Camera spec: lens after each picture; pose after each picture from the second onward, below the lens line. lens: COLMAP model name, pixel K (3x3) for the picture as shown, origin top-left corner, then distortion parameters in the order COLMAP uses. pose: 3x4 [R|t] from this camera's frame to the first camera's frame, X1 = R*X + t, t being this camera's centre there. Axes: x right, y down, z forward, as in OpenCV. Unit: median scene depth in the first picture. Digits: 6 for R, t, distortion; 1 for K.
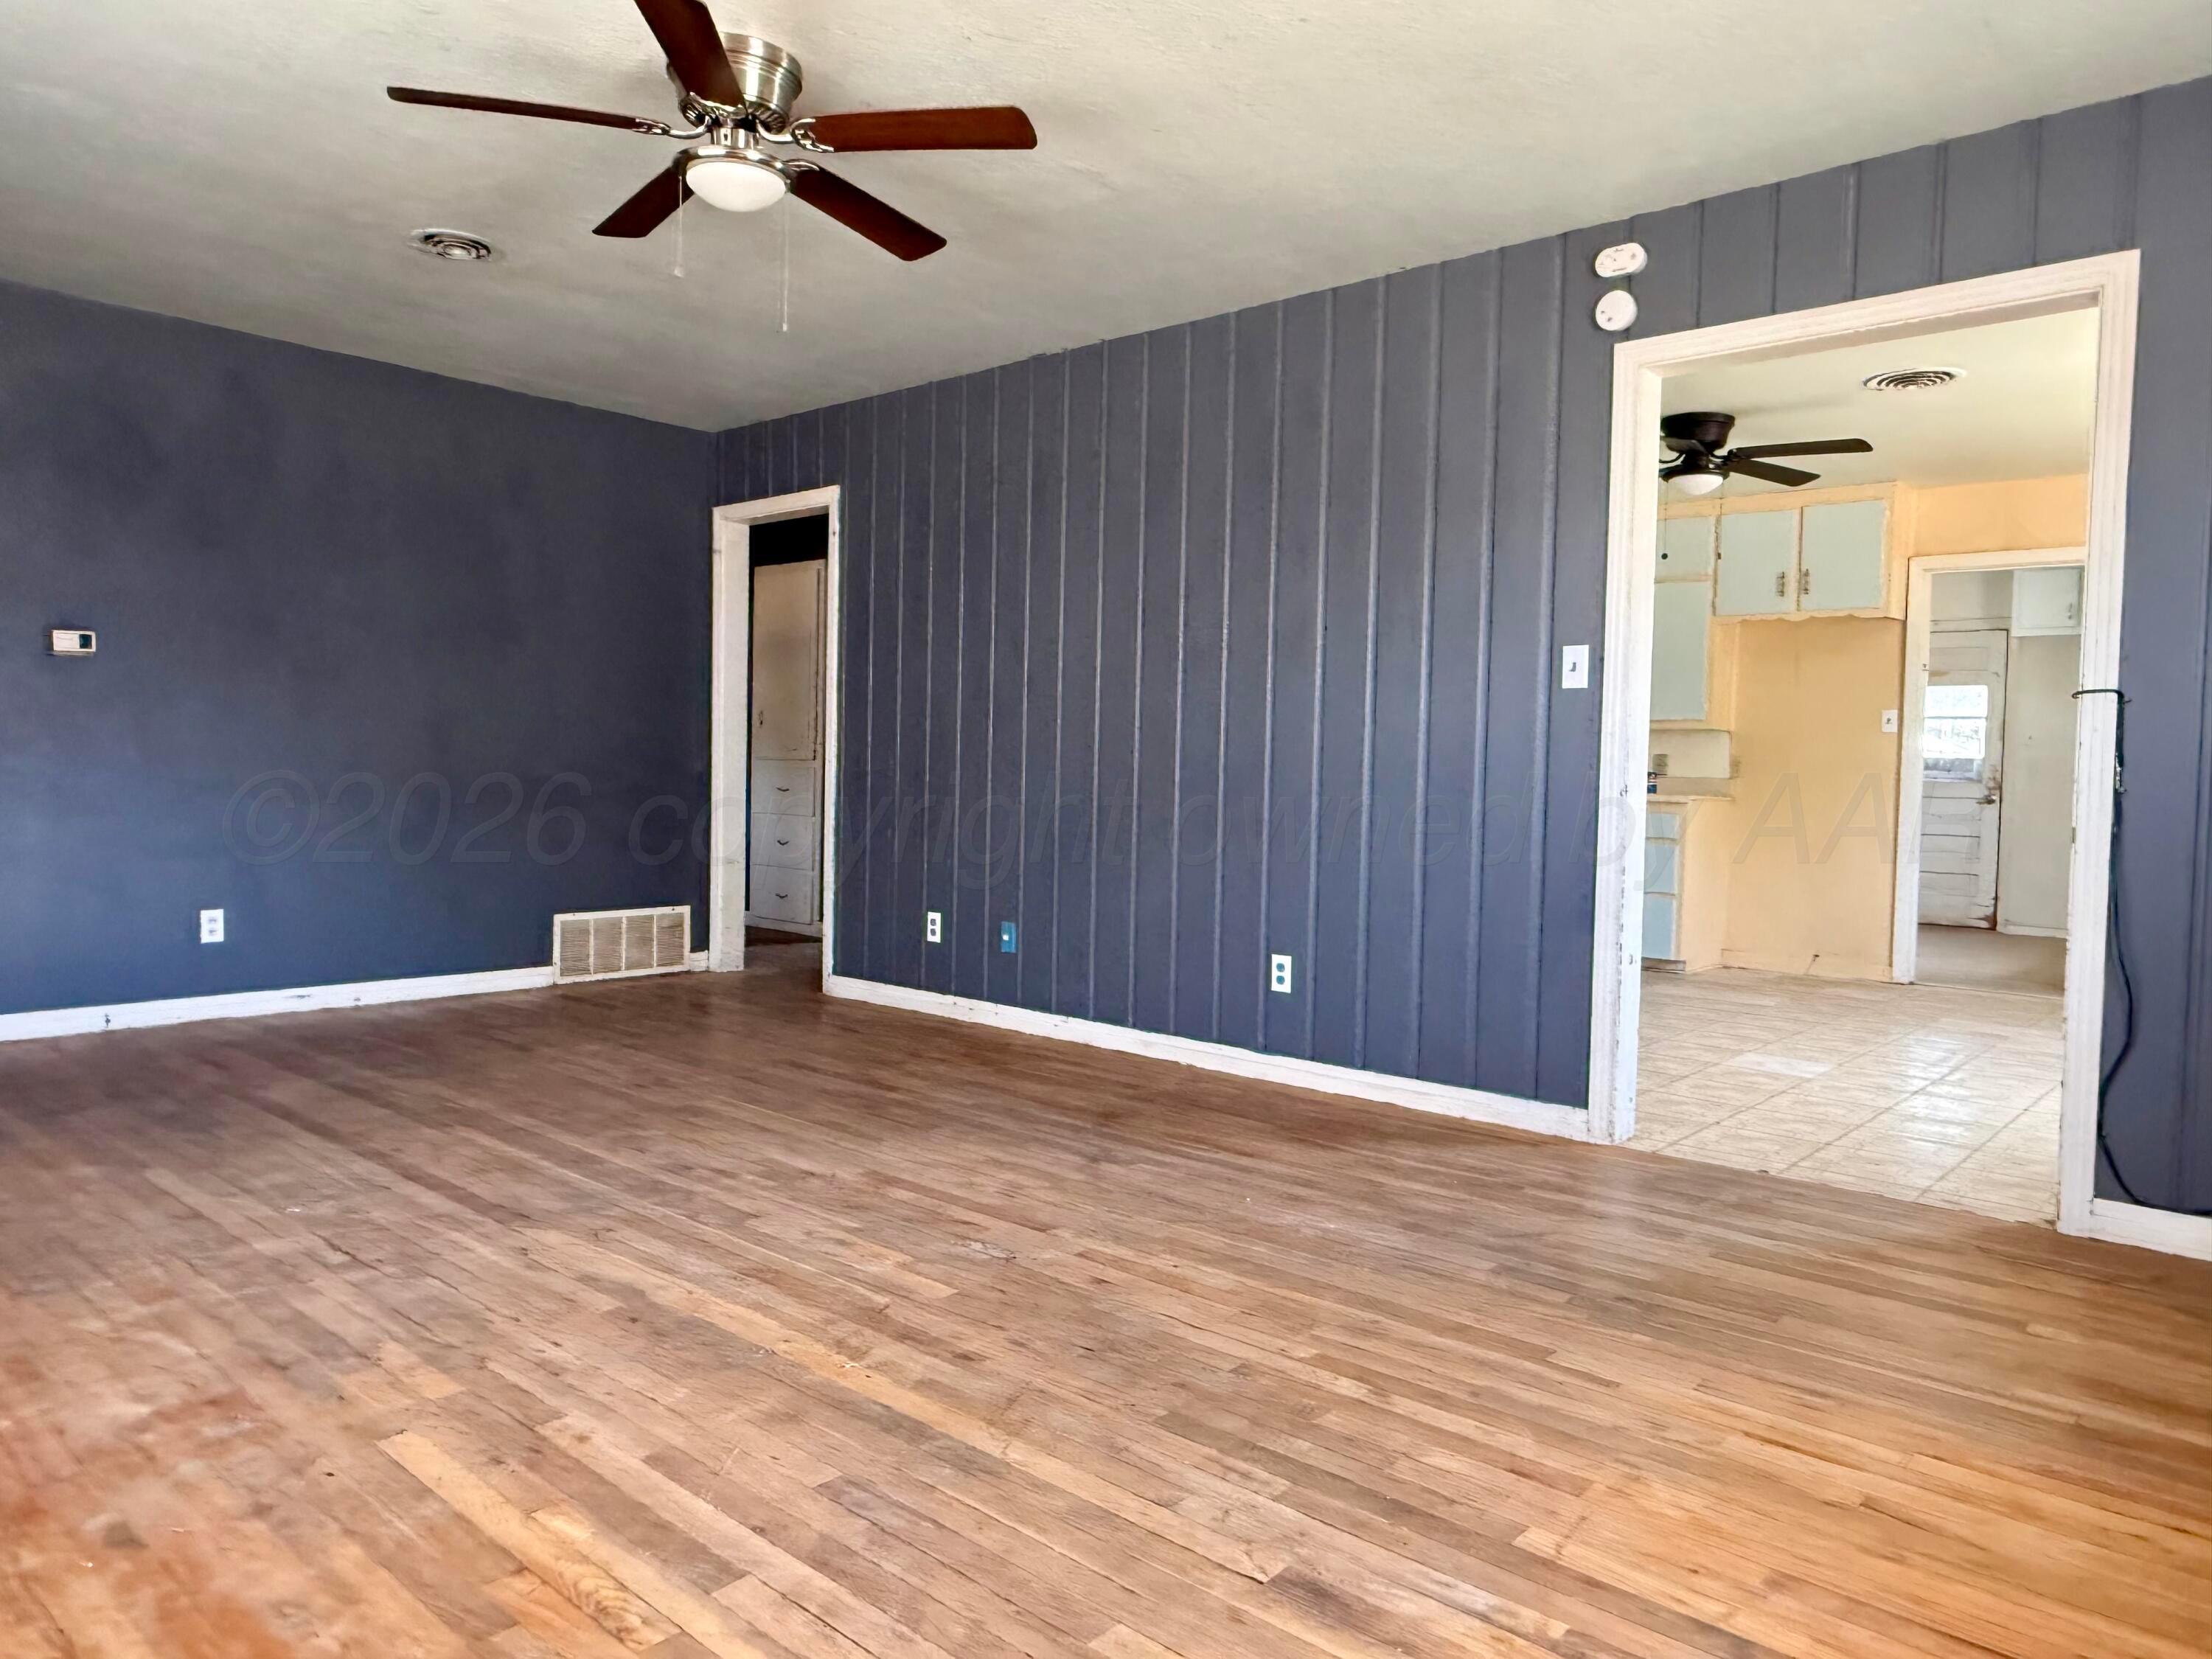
lens RADIAL K [[1463.3, 0, 1106.4], [0, 1463.3, 828.2], [0, 0, 1]] dist [0.009227, 0.000542]
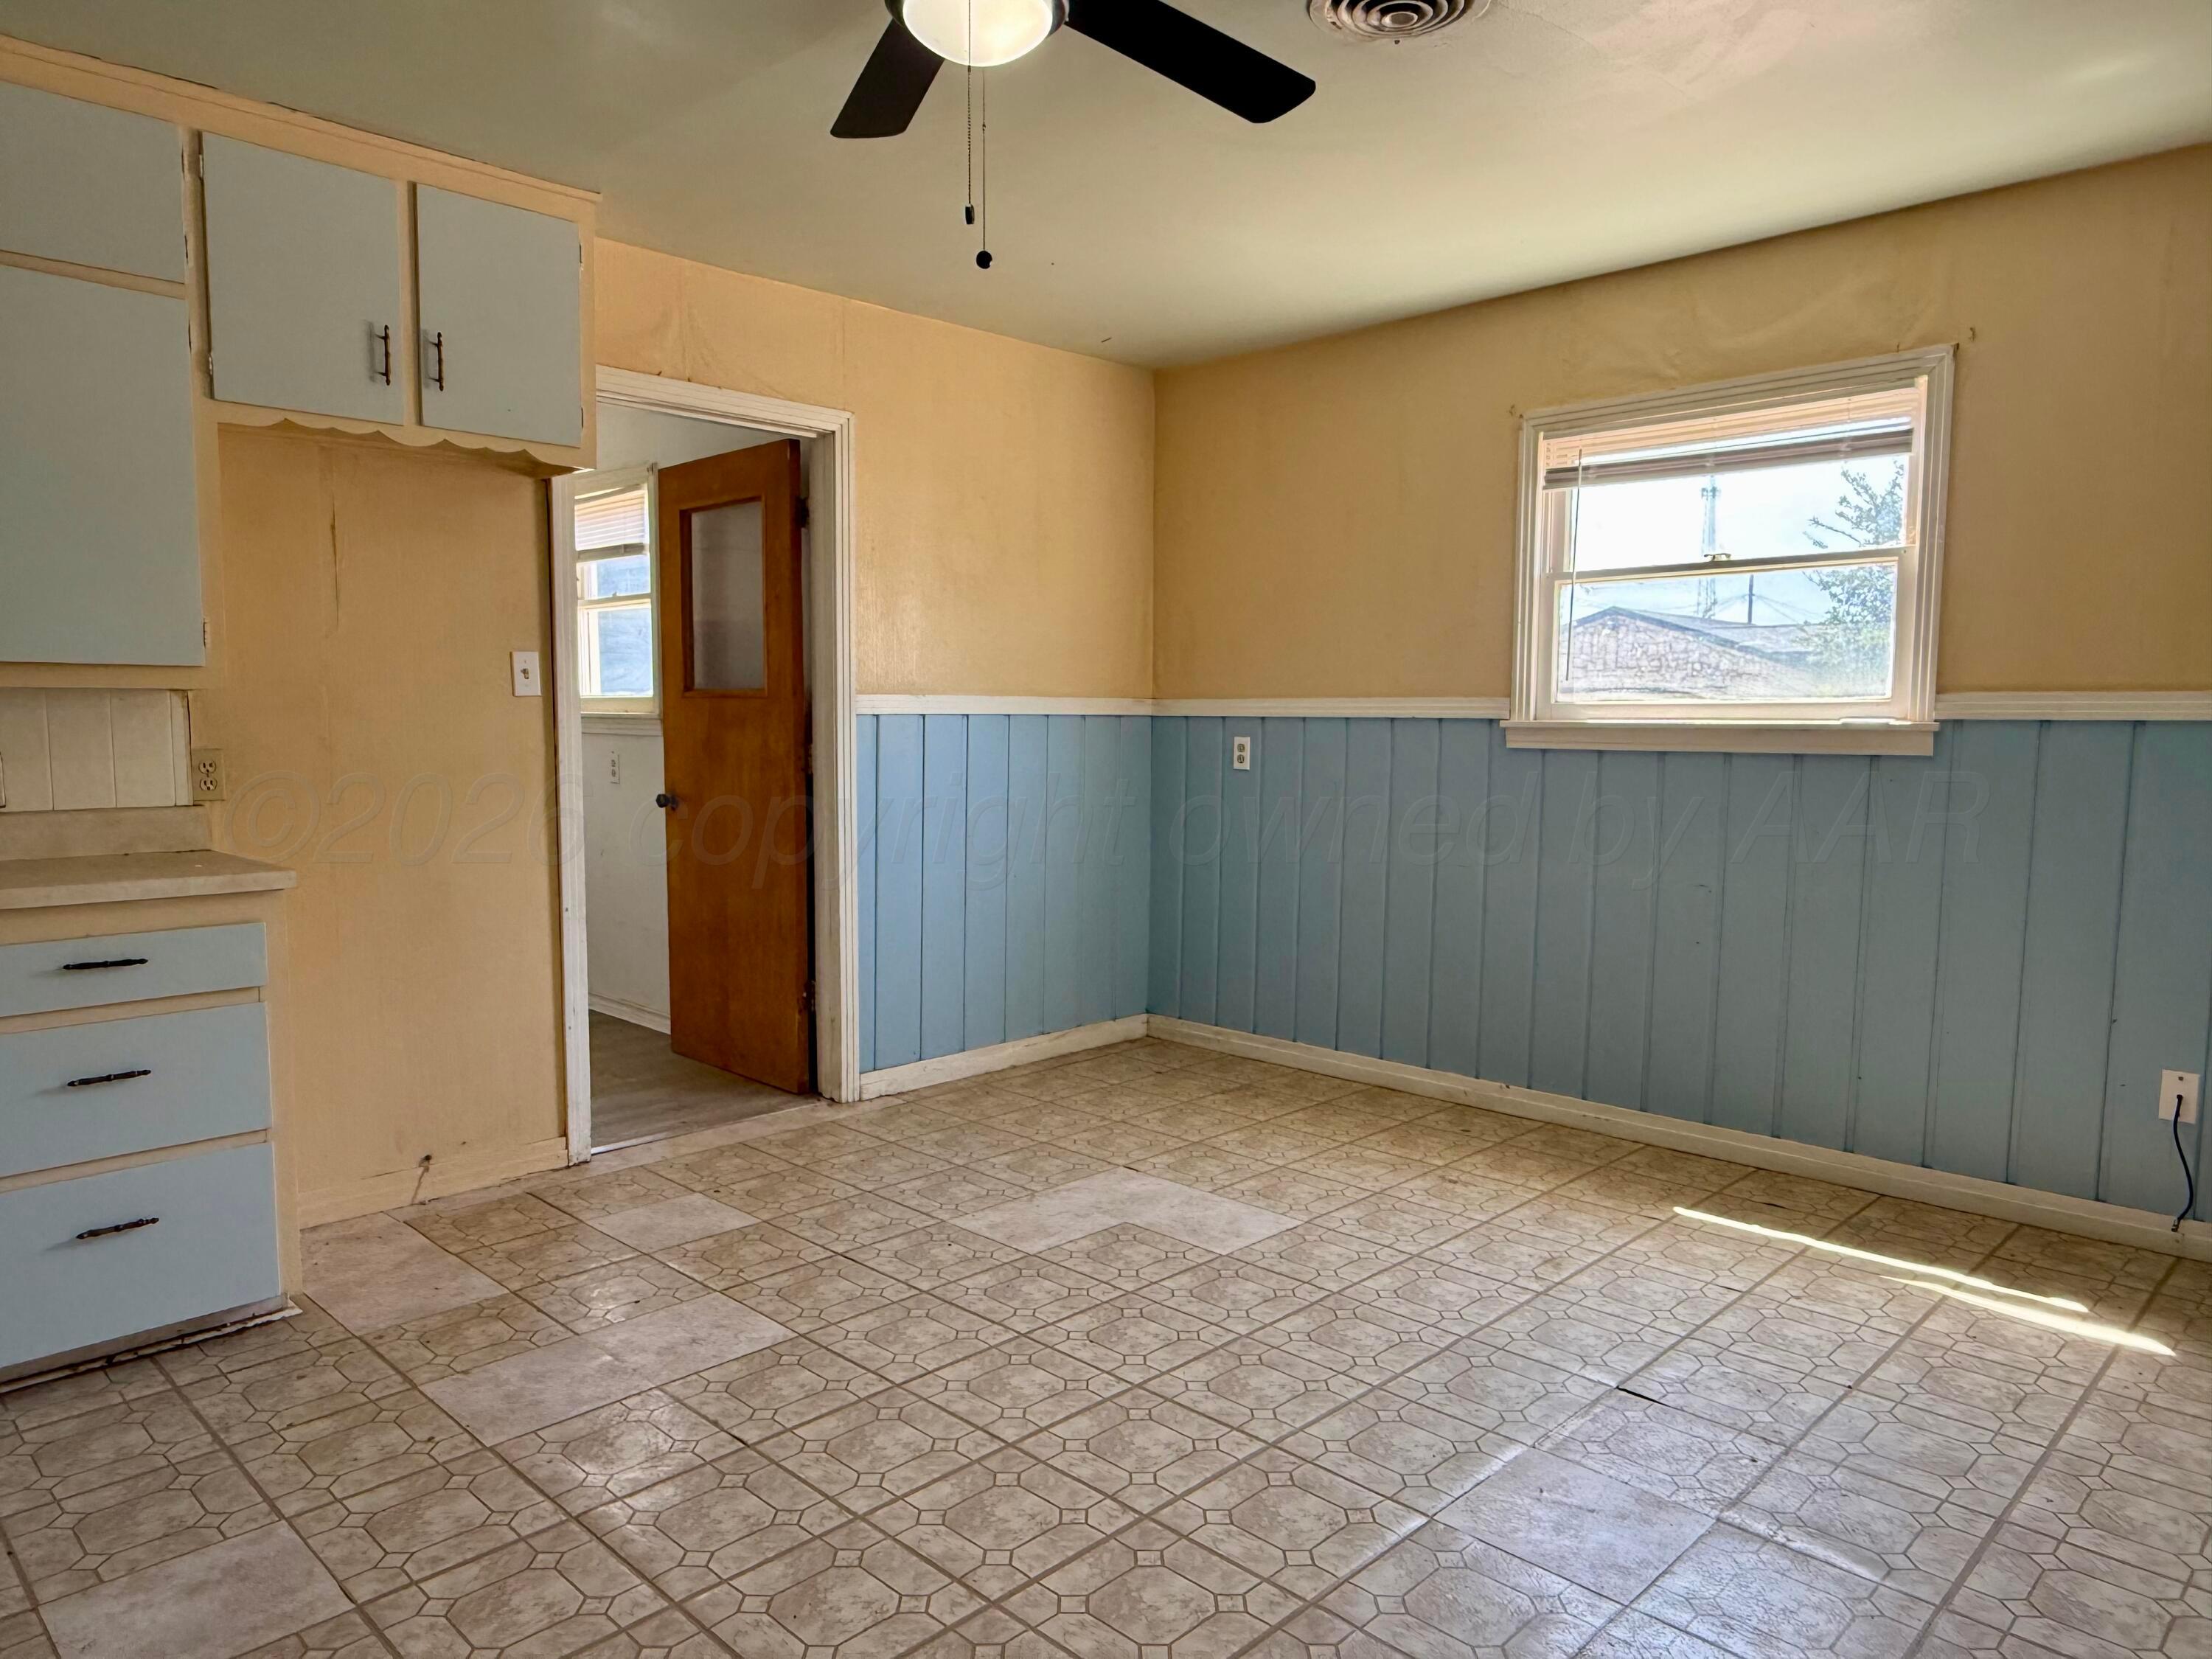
lens RADIAL K [[1463.3, 0, 1099.3], [0, 1463.3, 839.0], [0, 0, 1]] dist [0.009227, 0.000542]
pose [[0.026486, -0.111690, 0.993390, 0.020478], [0.035623, 0.993213, 0.110721, -0.065191], [-0.999014, 0.032454, 0.030285, 0.783731]]
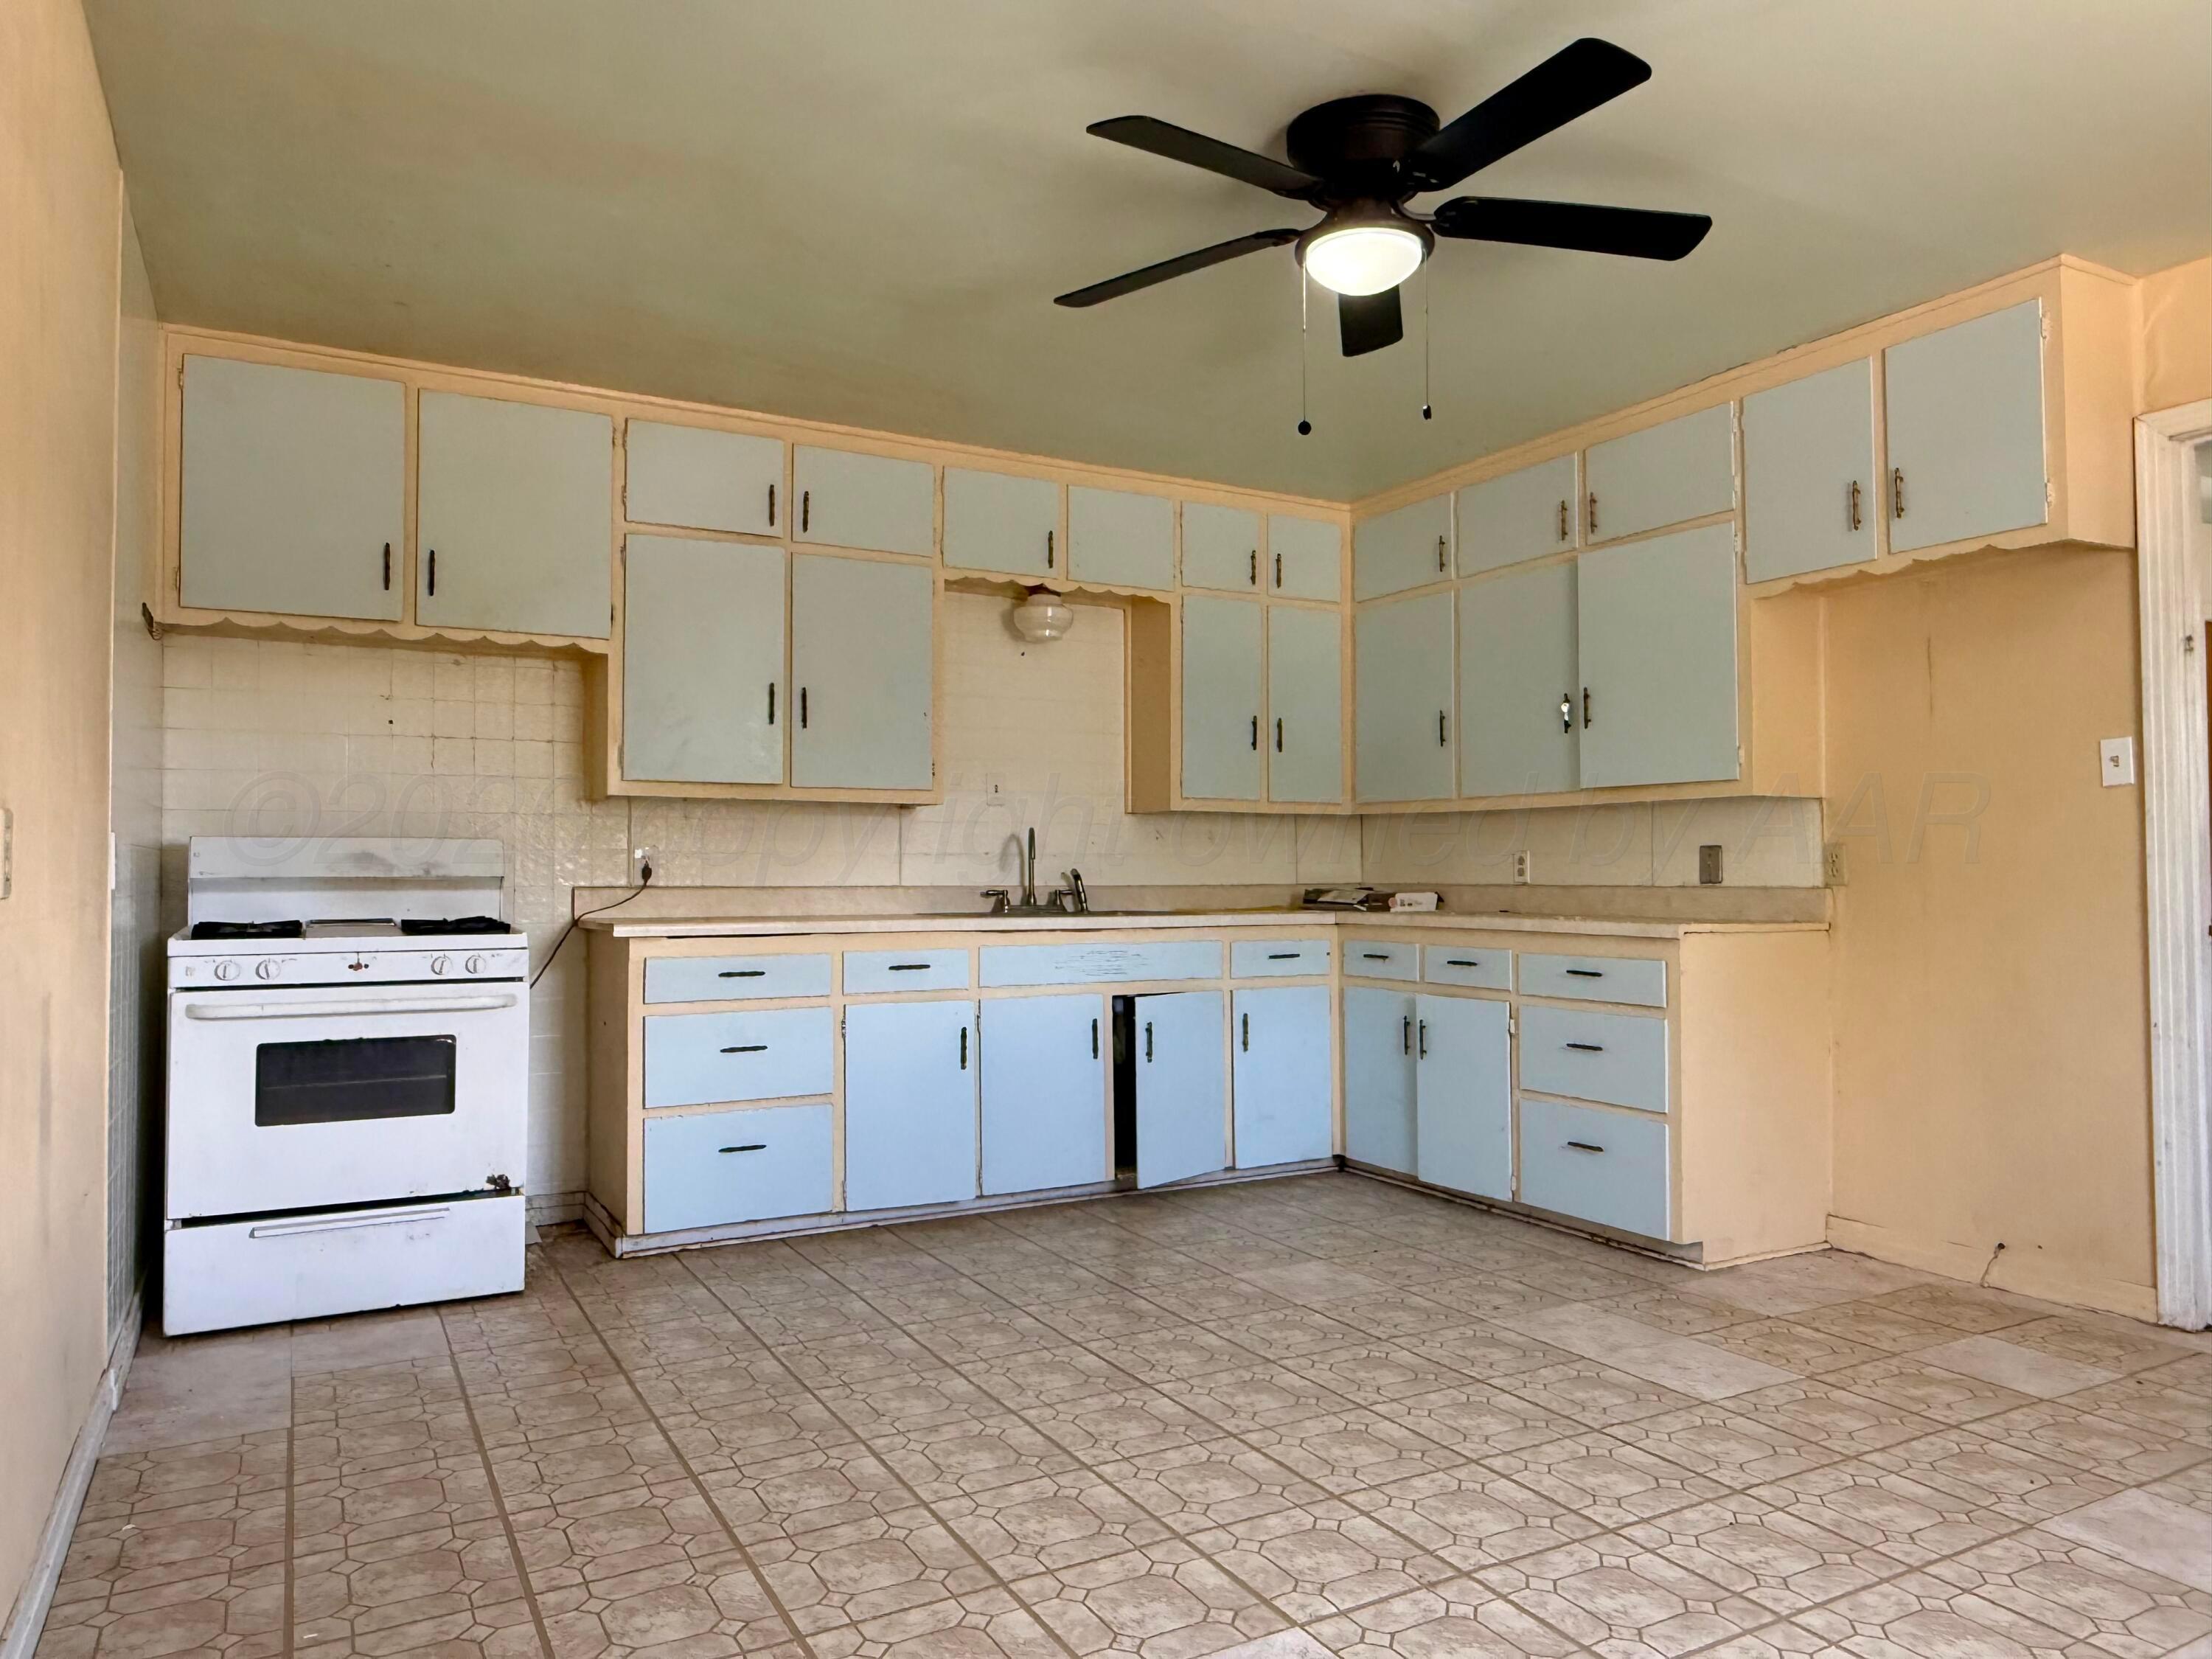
lens RADIAL K [[1463.3, 0, 1105.0], [0, 1463.3, 831.4], [0, 0, 1]] dist [0.009227, 0.000542]
pose [[0.952647, -0.032600, -0.302326, 0.362878], [0.010223, 0.997108, -0.075306, -0.017757], [0.303907, 0.068649, 0.950225, 0.445319]]
